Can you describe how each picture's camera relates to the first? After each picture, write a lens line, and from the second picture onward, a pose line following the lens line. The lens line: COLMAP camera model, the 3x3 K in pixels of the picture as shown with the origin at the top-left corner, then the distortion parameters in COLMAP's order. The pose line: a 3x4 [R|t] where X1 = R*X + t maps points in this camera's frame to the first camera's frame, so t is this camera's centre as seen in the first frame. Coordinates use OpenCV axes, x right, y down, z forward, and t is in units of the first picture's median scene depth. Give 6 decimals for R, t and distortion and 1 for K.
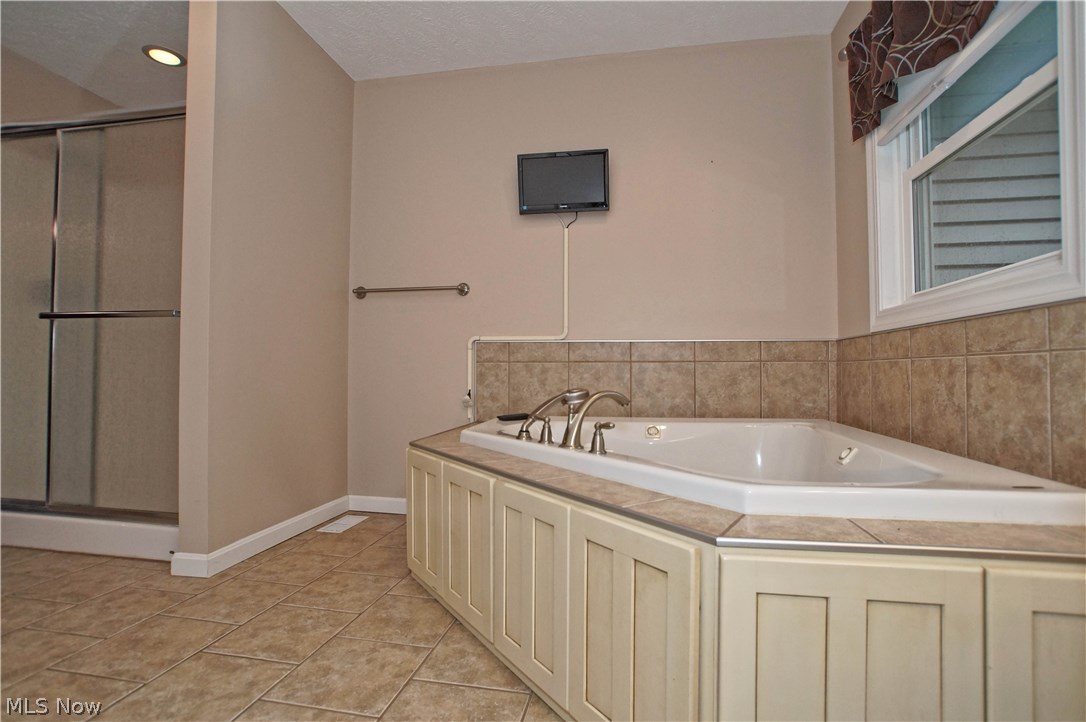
lens RADIAL K [[529.0, 0, 555.0], [0, 529.0, 359.2], [0, 0, 1]] dist [-0.065083, 0.023486]
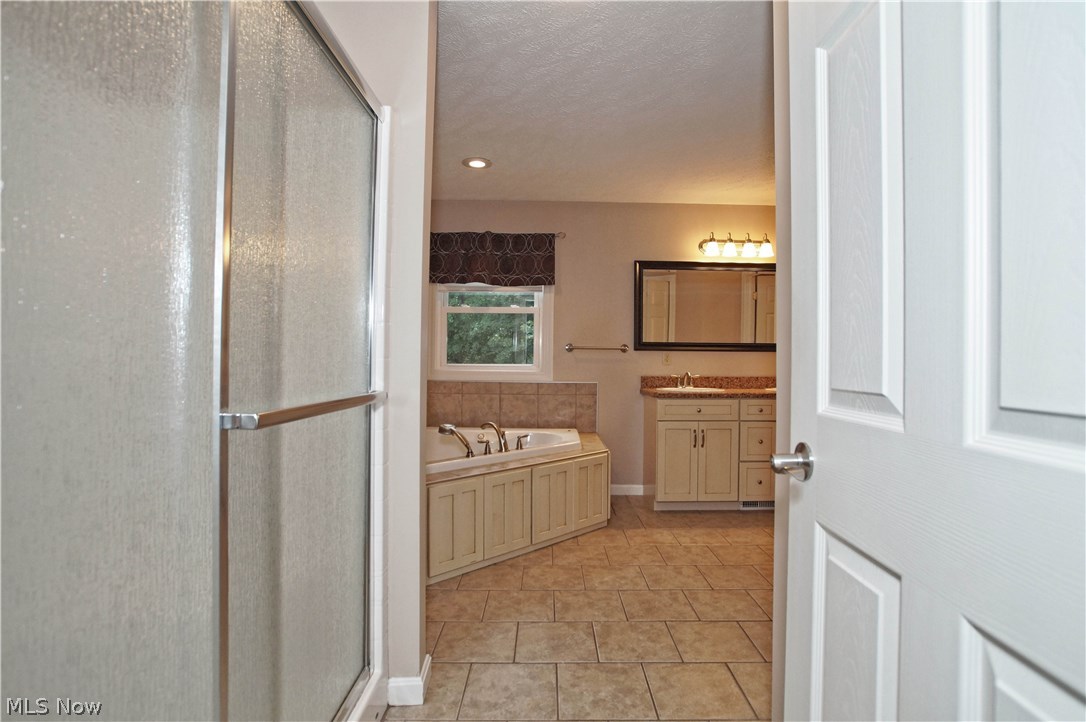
lens RADIAL K [[529.0, 0, 555.0], [0, 529.0, 359.2], [0, 0, 1]] dist [-0.065083, 0.023486]
pose [[-0.193050, -0.003762, 0.981182, -2.086852], [-0.035617, 0.999360, -0.003176, -0.201019], [-0.980542, -0.035560, -0.193061, 1.238491]]
